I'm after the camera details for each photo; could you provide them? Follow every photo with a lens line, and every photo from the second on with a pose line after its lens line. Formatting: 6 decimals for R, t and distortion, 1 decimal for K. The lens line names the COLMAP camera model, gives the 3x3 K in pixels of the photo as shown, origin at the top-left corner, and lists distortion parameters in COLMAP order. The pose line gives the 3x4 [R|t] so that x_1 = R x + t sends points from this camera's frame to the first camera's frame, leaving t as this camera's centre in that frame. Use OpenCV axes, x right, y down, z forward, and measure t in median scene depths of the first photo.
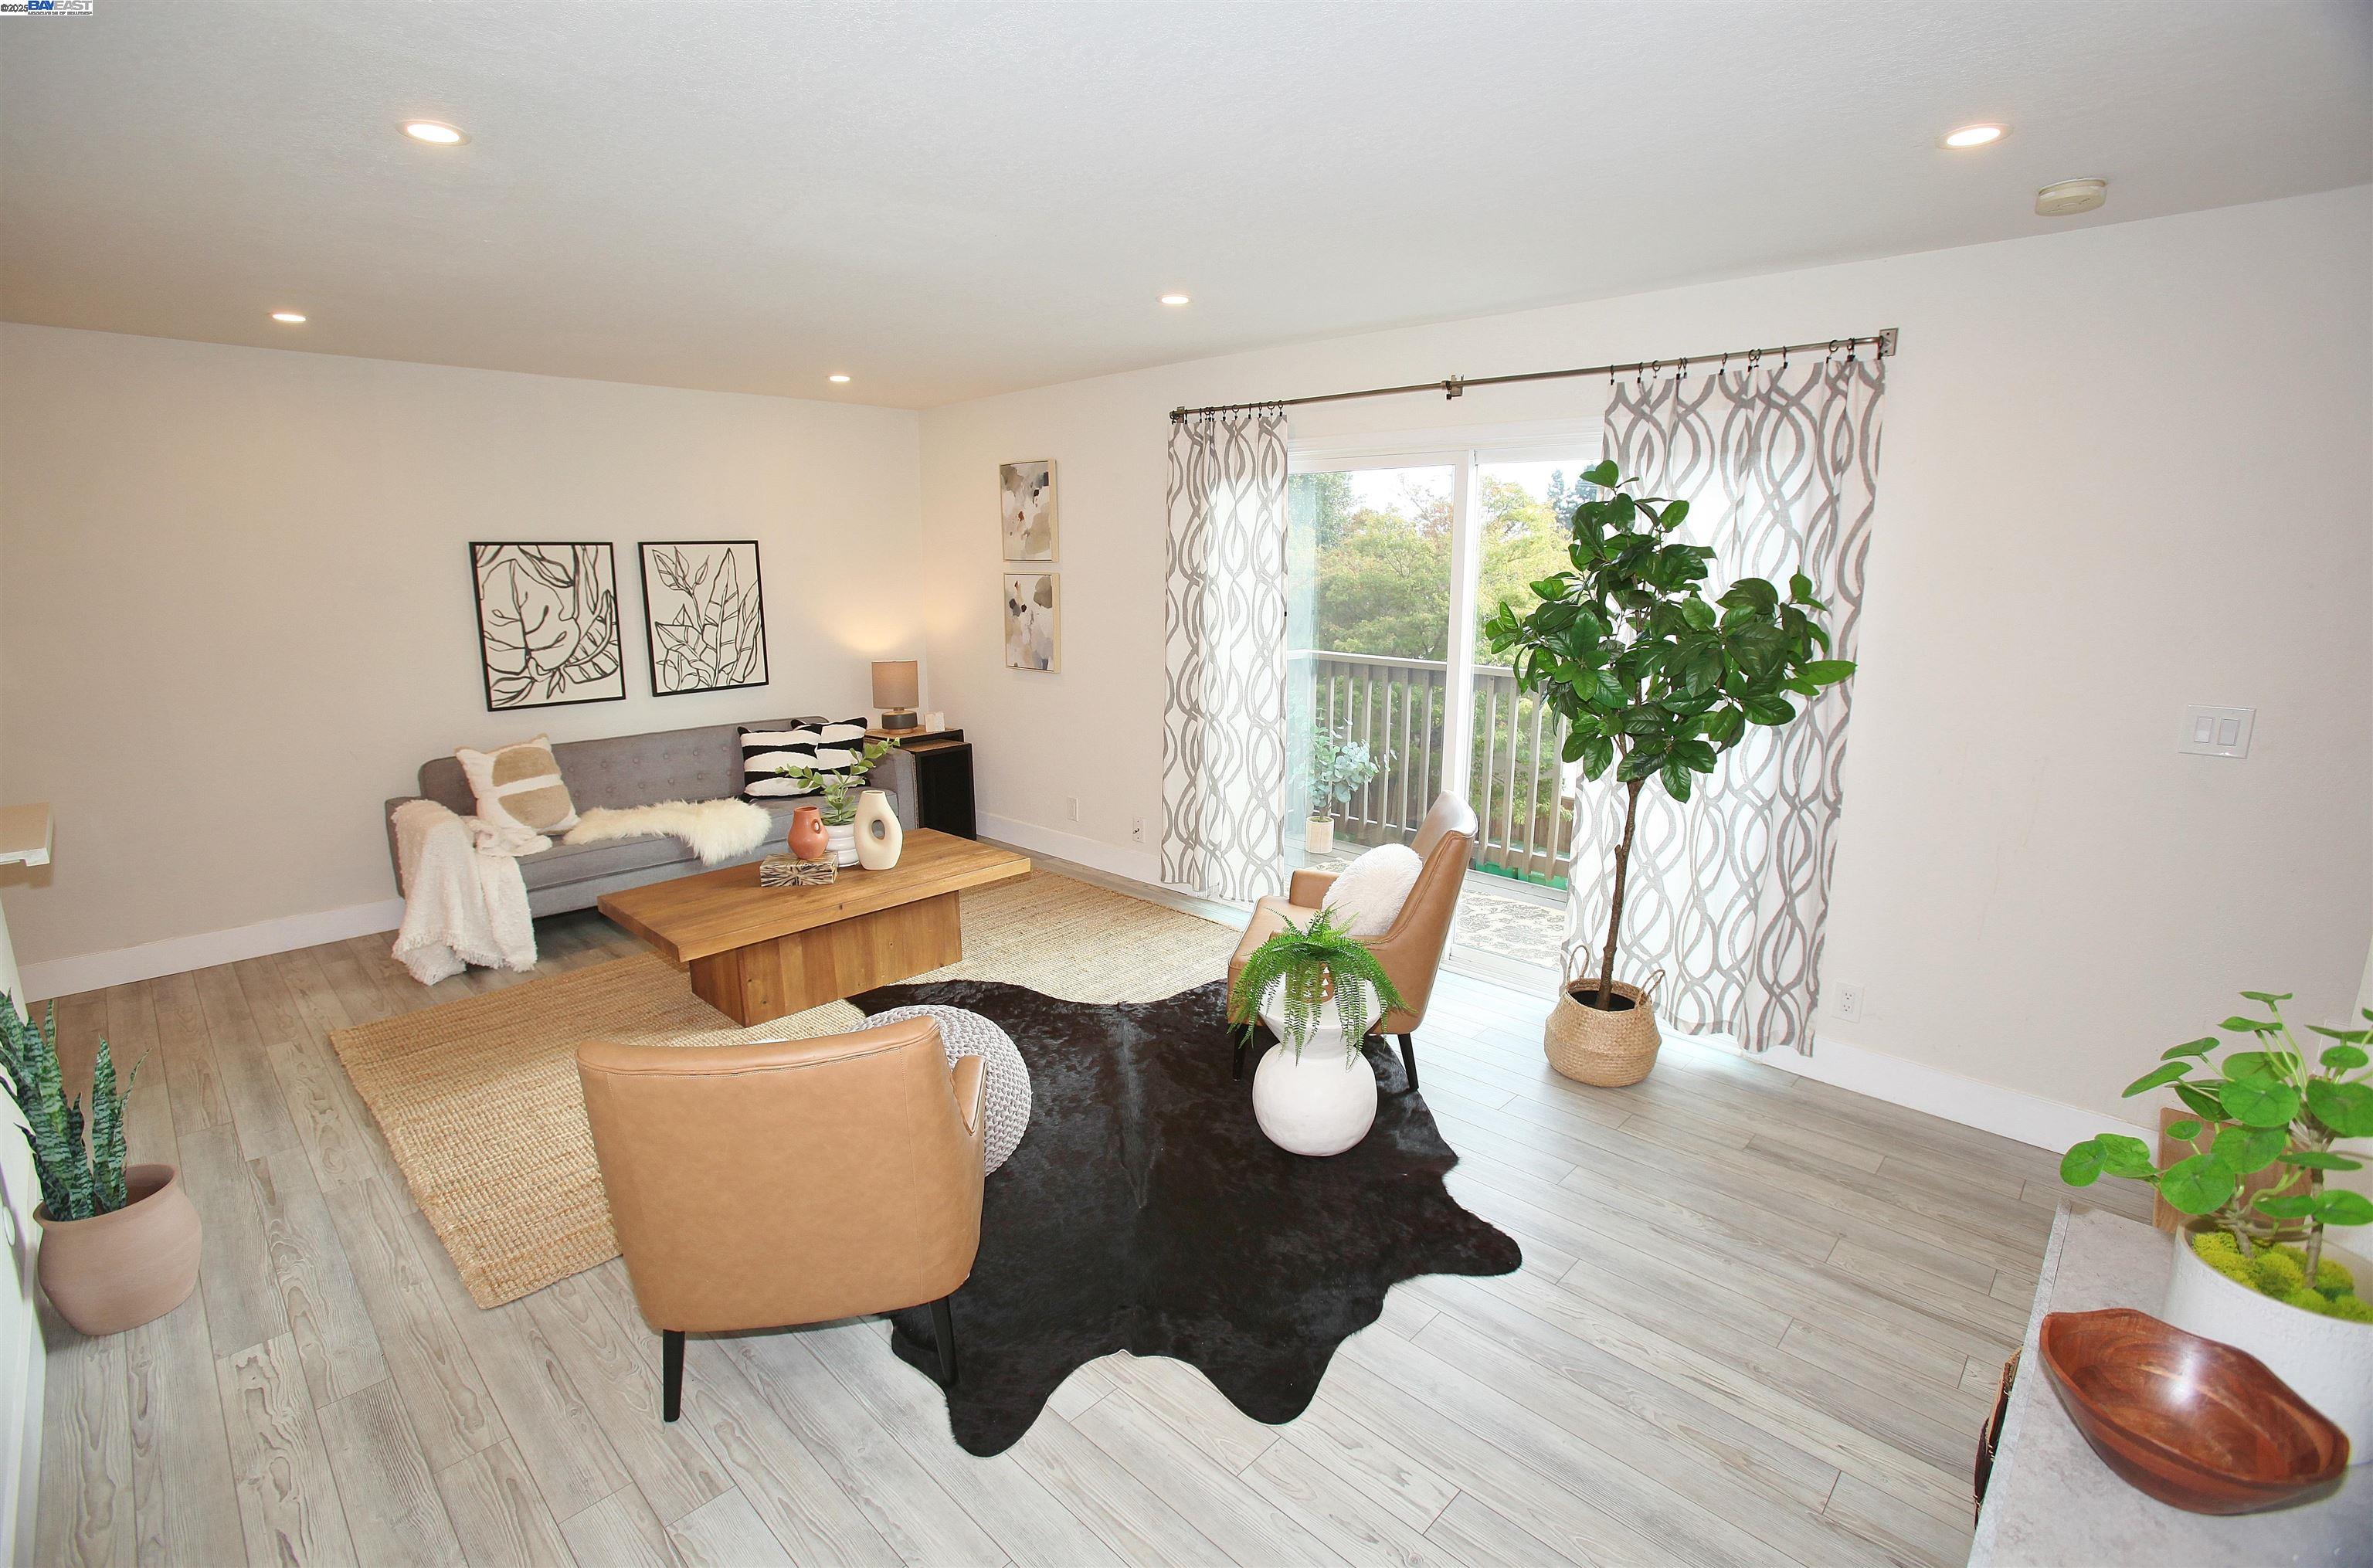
lens RADIAL K [[1105.1, 0, 1183.9], [0, 1105.1, 772.3], [0, 0, 1]] dist [-0.071401, 0.038485]
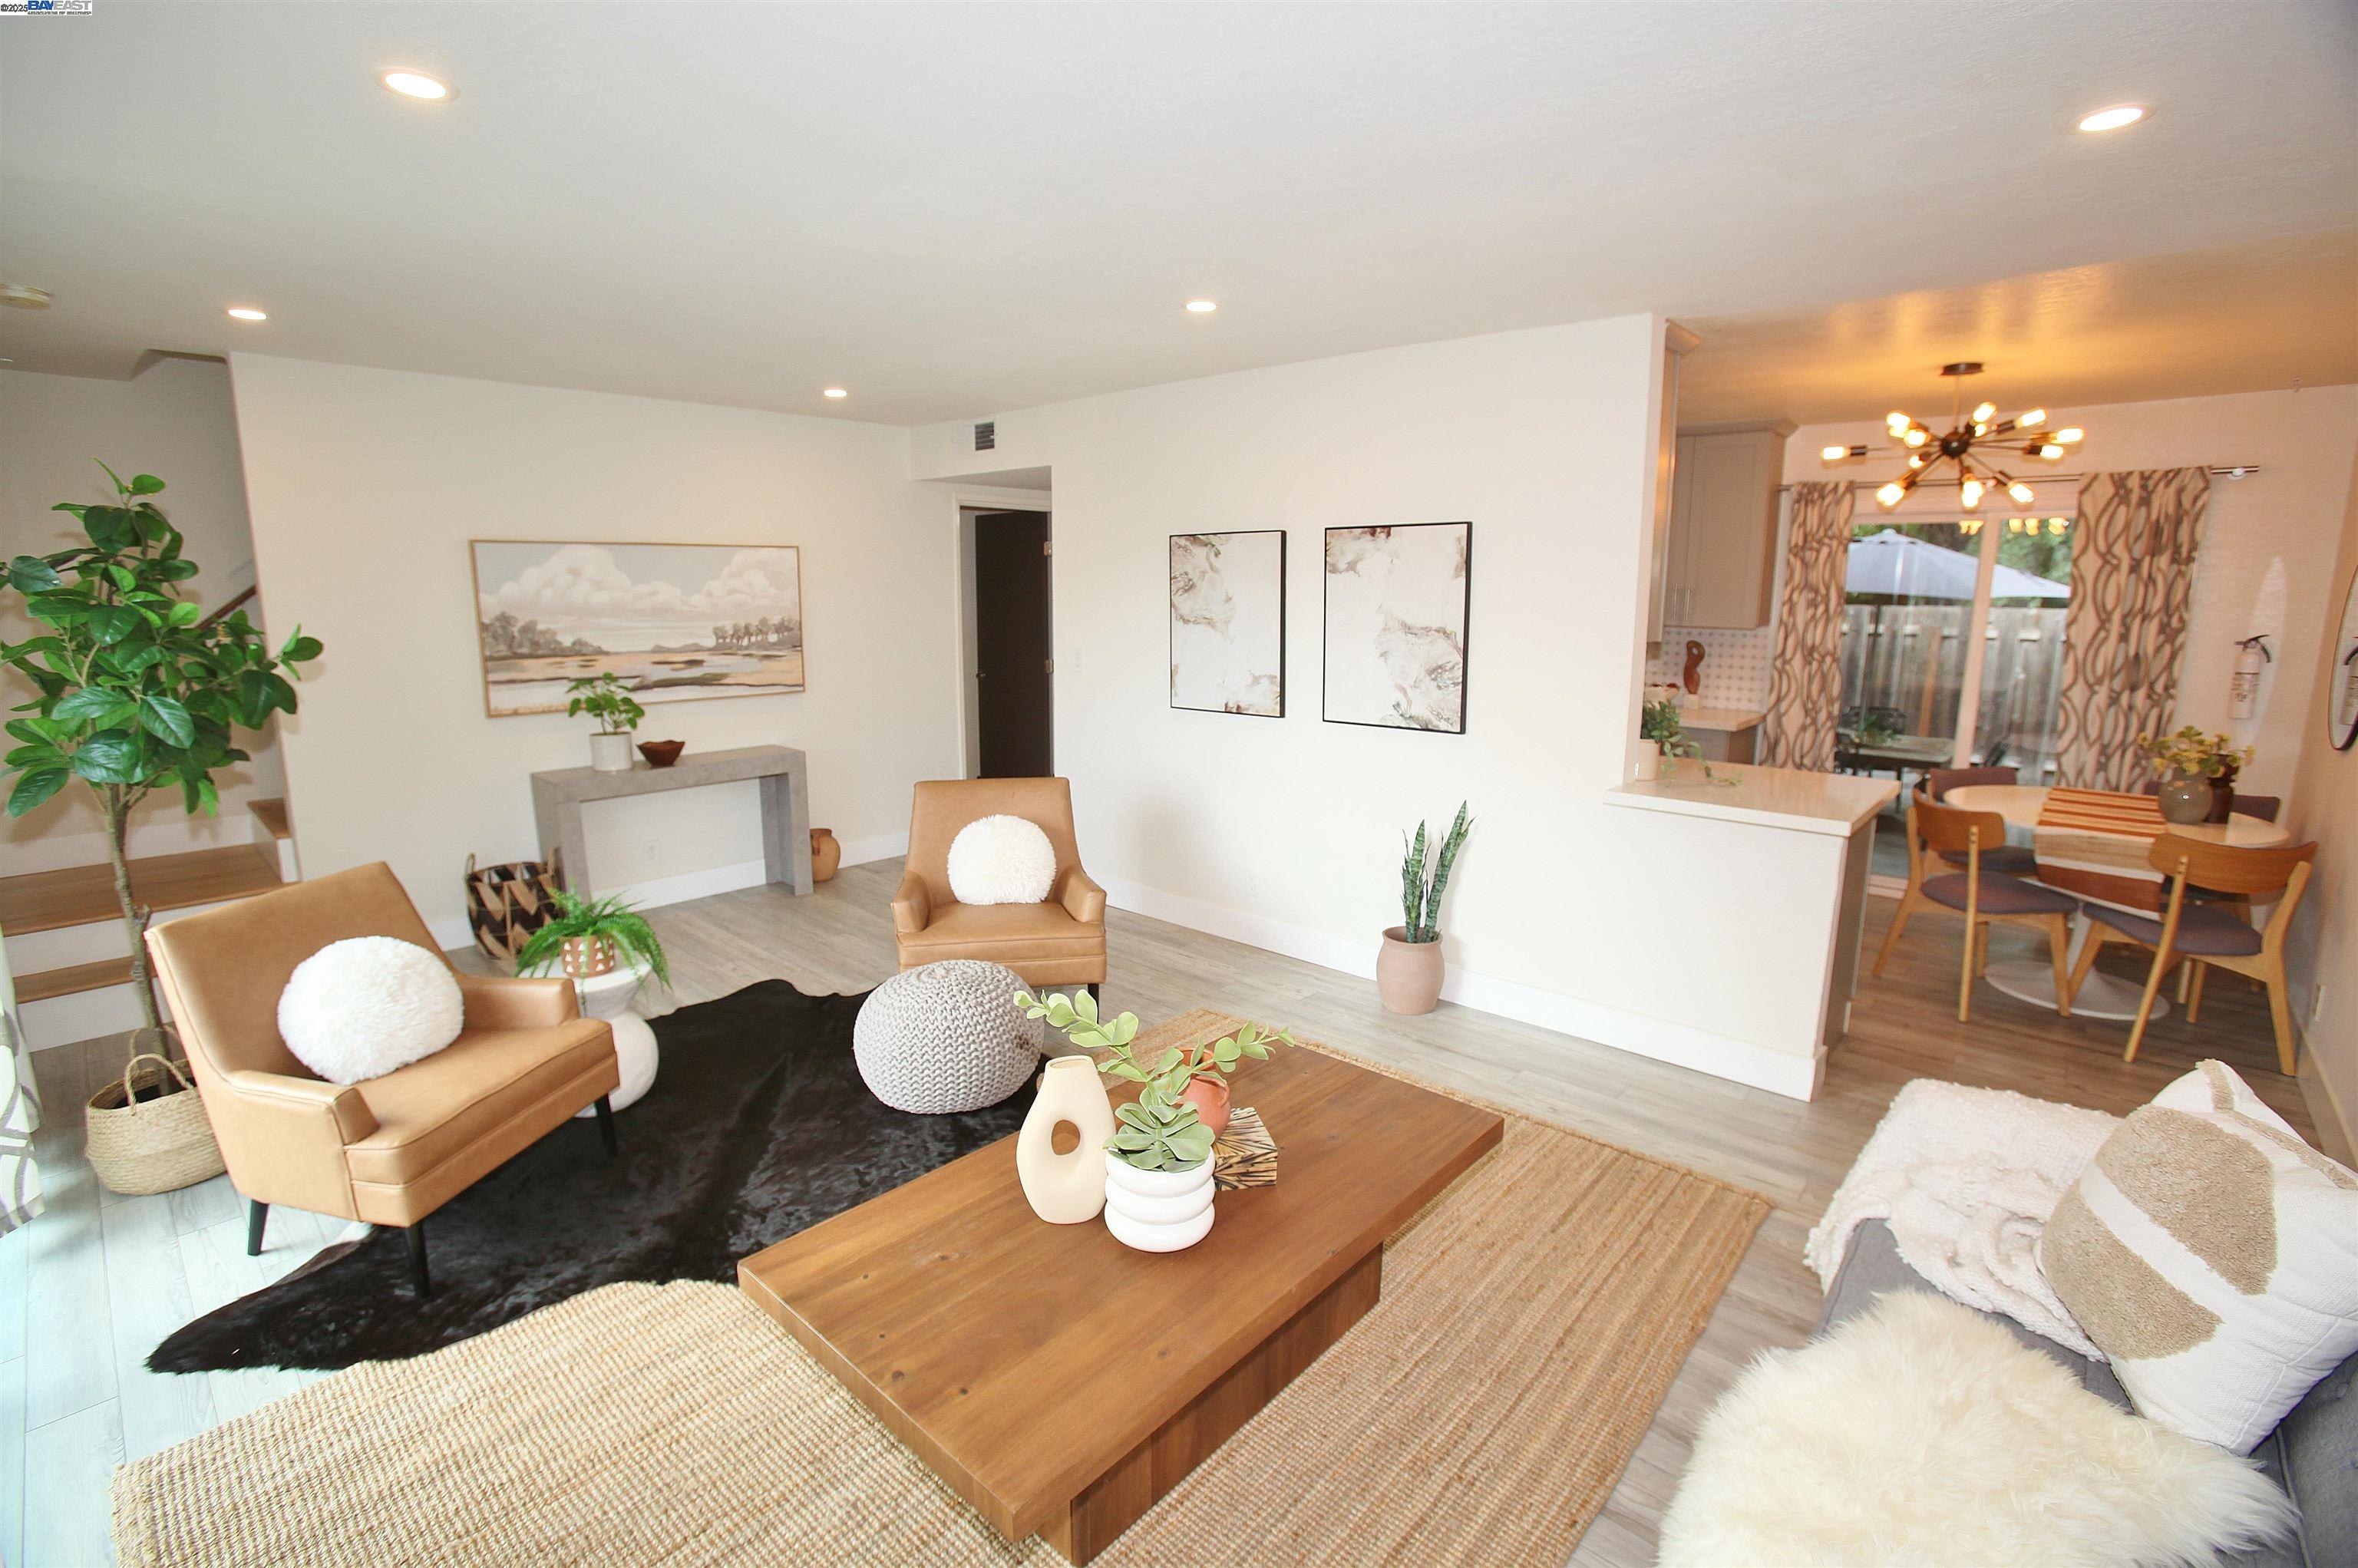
lens RADIAL K [[1113.4, 0, 1148.4], [0, 1113.4, 781.0], [0, 0, 1]] dist [-0.063488, 0.025721]
pose [[-0.999955, -0.005891, -0.007395, -0.252432], [-0.008190, 0.930480, 0.366251, -0.229808], [0.004724, 0.366295, -0.930487, 1.181254]]
